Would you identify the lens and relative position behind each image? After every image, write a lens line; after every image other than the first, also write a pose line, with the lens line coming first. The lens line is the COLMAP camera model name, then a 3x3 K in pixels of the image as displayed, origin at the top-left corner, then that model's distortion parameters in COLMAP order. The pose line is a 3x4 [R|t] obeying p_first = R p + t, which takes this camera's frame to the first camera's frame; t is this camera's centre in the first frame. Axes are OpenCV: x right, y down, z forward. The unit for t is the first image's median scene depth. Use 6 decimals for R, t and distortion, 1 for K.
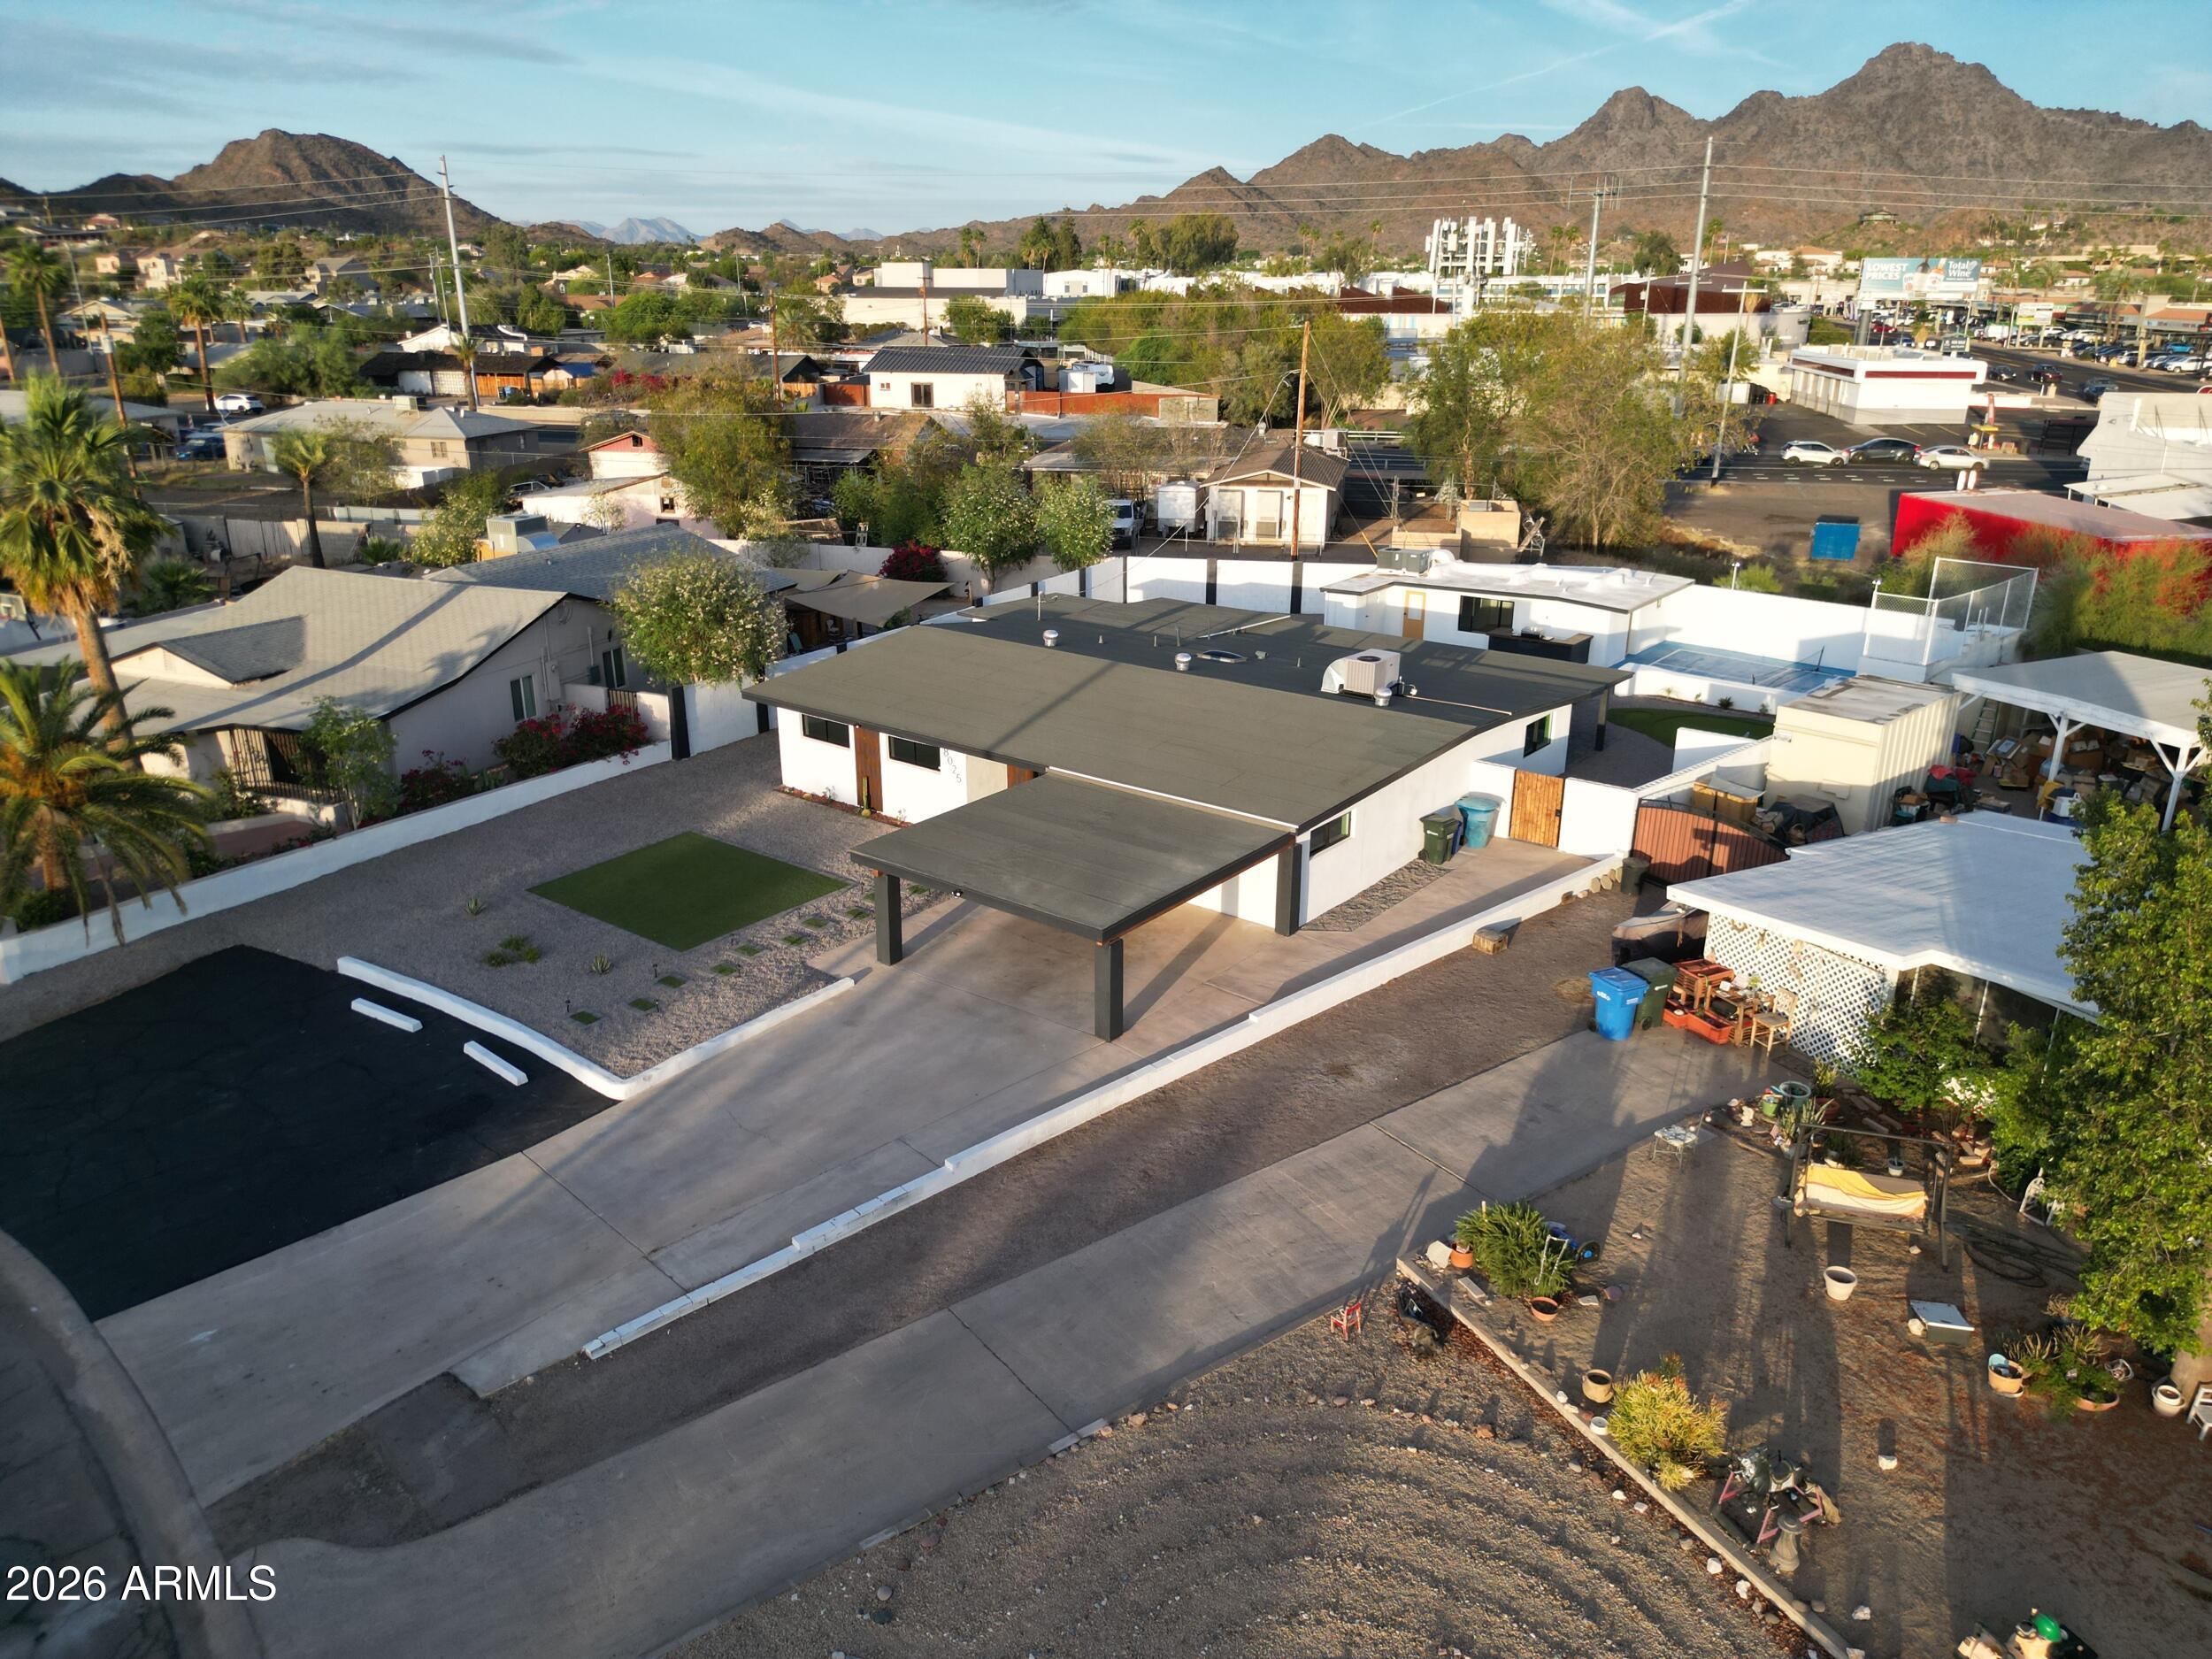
lens RADIAL K [[1547.7, 0, 1106.0], [0, 1547.7, 829.5], [0, 0, 1]] dist [0.067626, -0.065284]
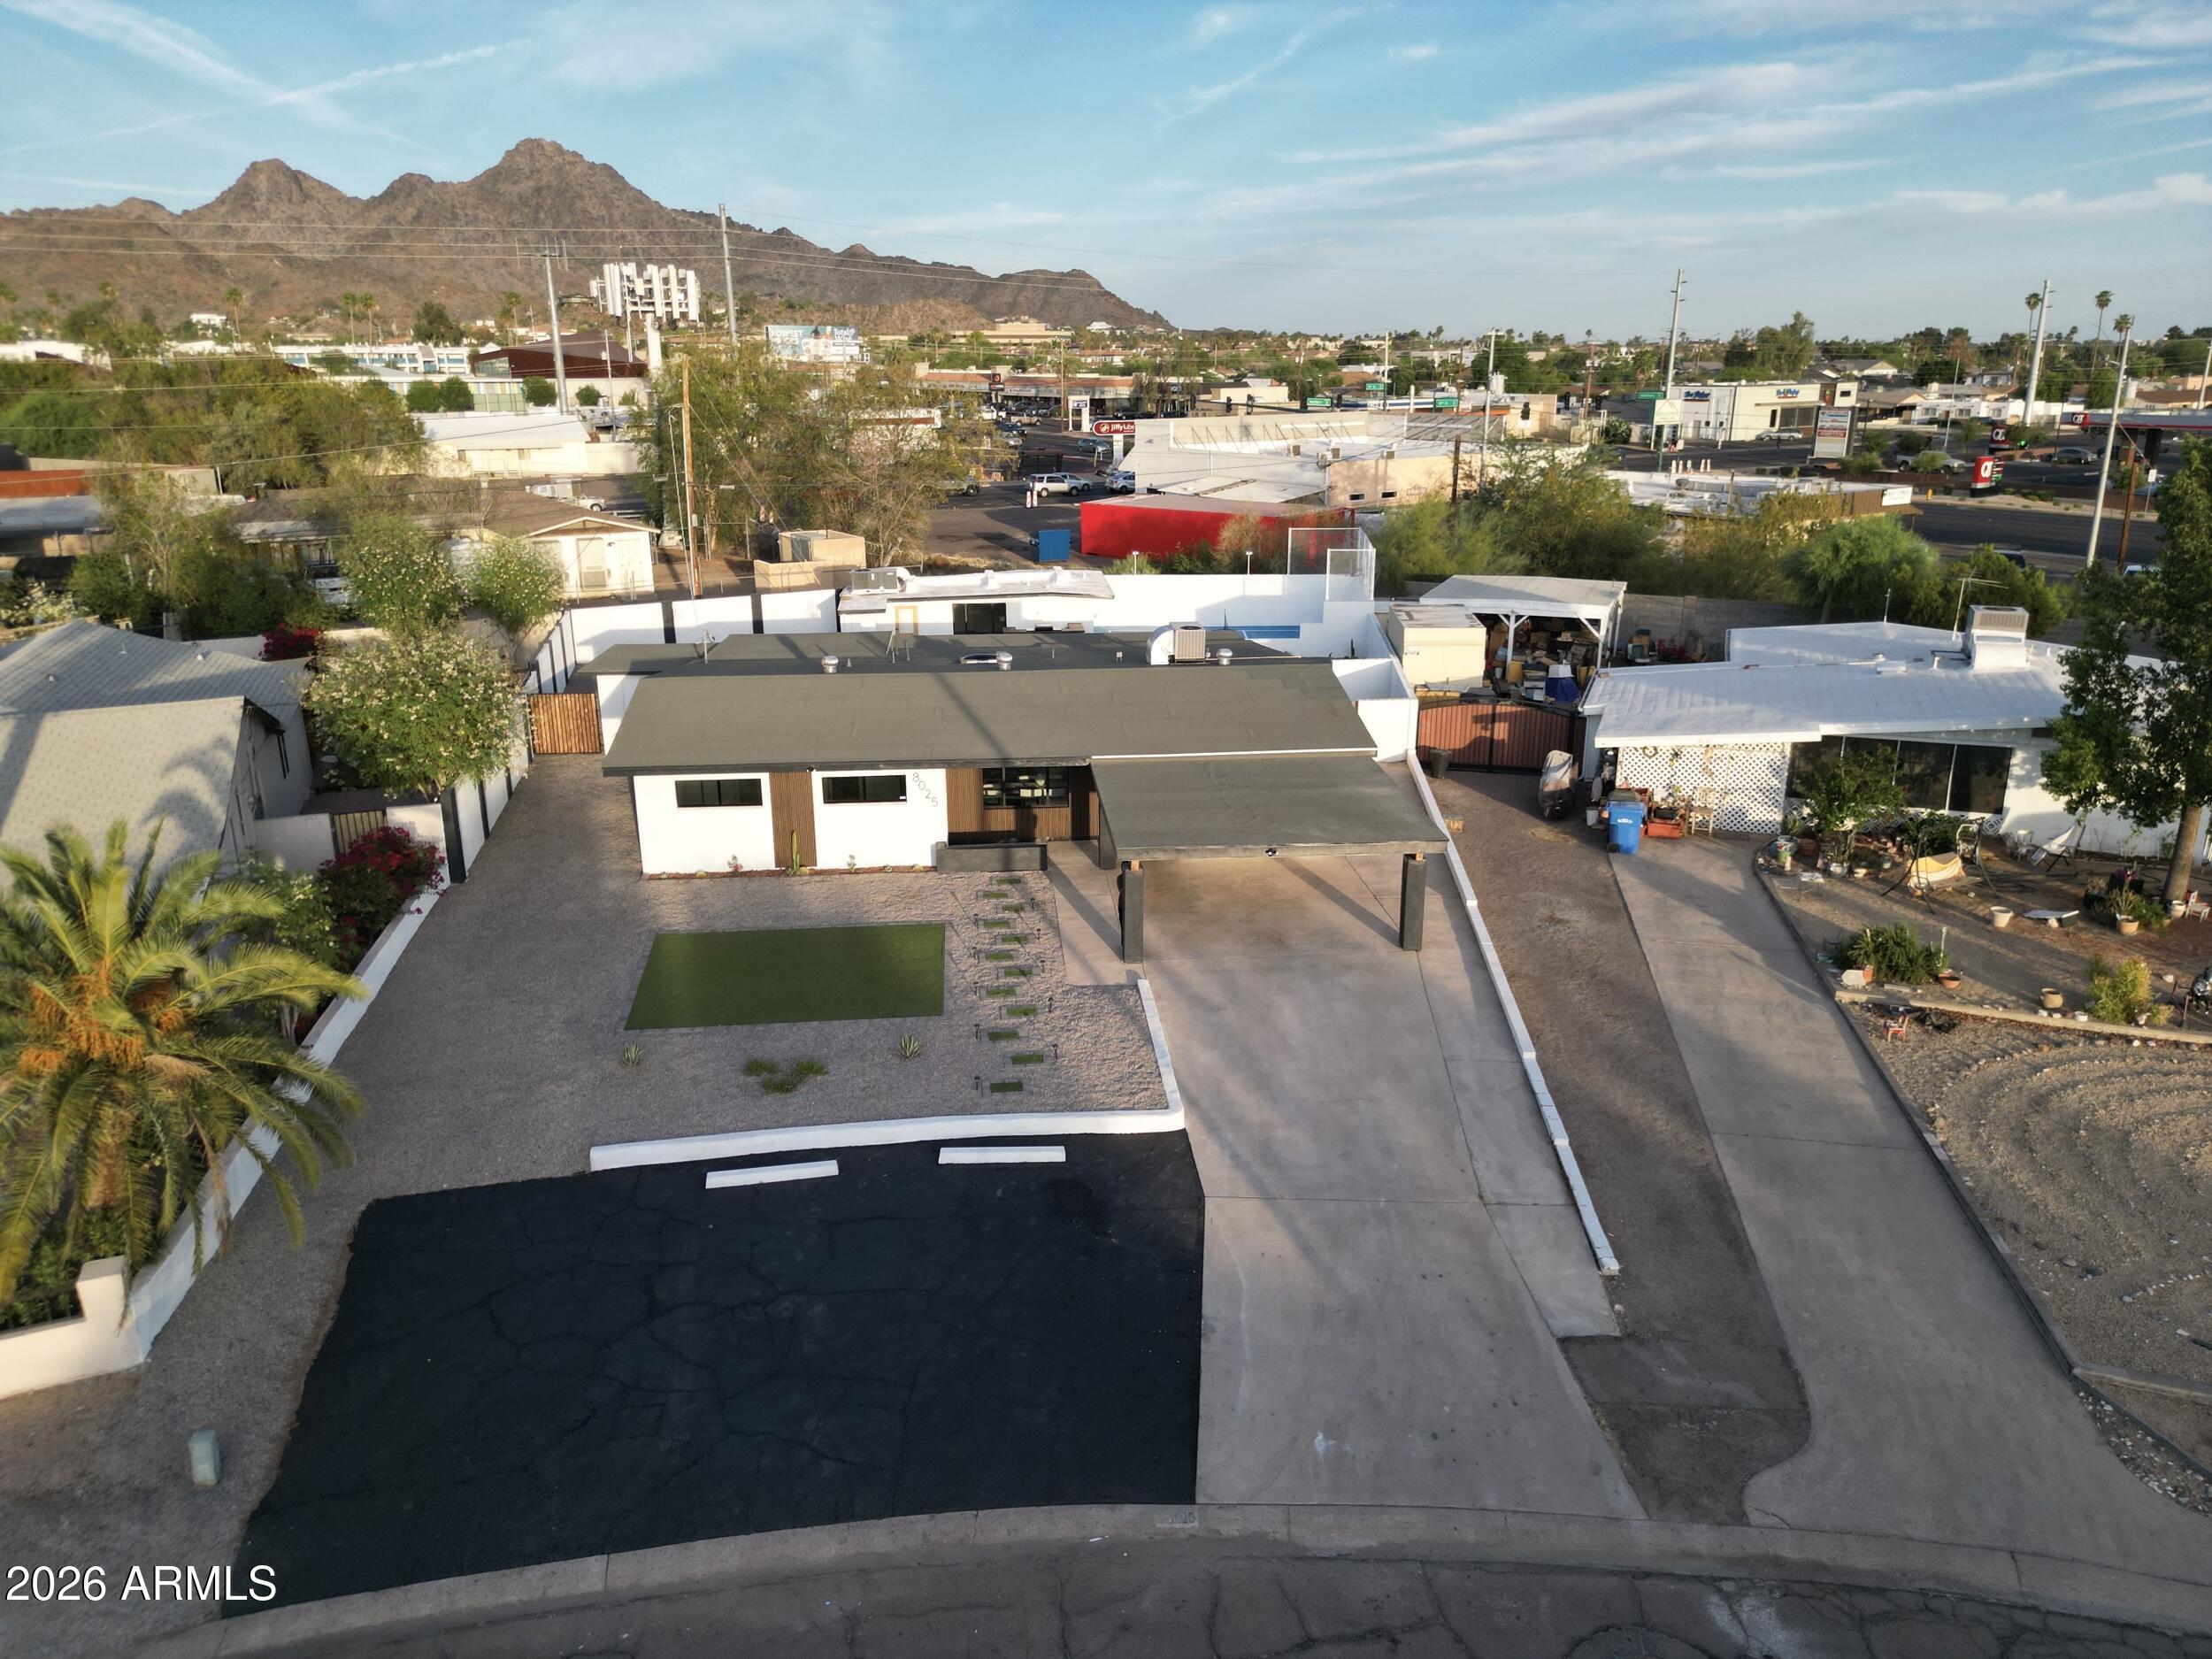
lens RADIAL K [[1547.7, 0, 1106.0], [0, 1547.7, 829.5], [0, 0, 1]] dist [0.067626, -0.065284]
pose [[0.729818, -0.205089, 0.652154, -0.786895], [0.234031, 0.971254, 0.043538, -0.041176], [-0.642336, 0.120849, 0.756835, 0.279679]]
